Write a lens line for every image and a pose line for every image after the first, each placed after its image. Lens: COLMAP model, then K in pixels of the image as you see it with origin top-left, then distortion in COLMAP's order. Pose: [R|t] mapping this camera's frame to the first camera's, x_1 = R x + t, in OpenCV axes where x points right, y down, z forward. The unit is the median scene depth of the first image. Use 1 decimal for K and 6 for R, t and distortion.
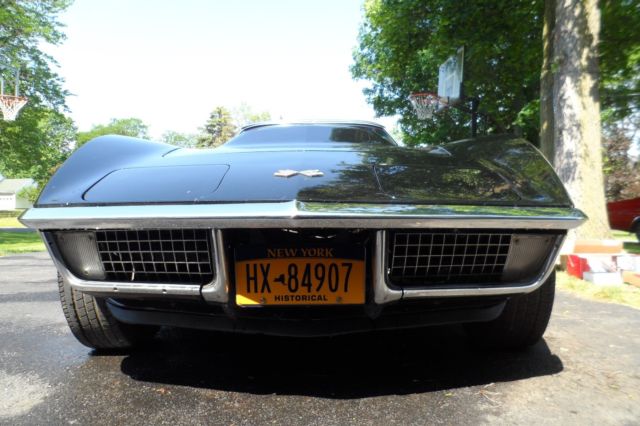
lens RADIAL K [[497.9, 0, 317.6], [0, 497.9, 214.4], [0, 0, 1]] dist [-0.031345, 0.021910]
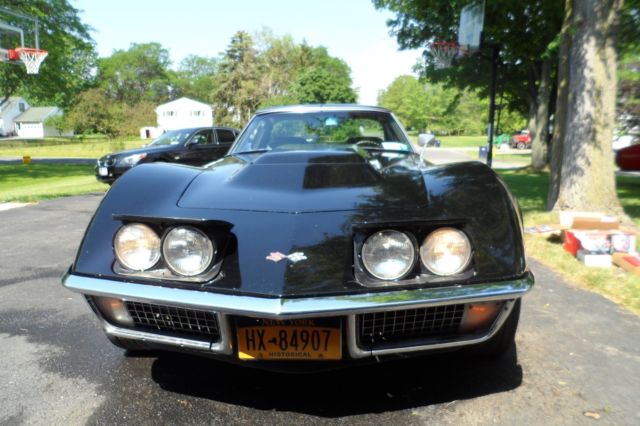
lens RADIAL K [[497.9, 0, 322.2], [0, 497.9, 213.2], [0, 0, 1]] dist [-0.031345, 0.021910]
pose [[0.999172, 0.003001, -0.040582, 0.052866], [0.003188, 0.988441, 0.151575, -0.202989], [0.040568, -0.151578, 0.987612, -0.094693]]
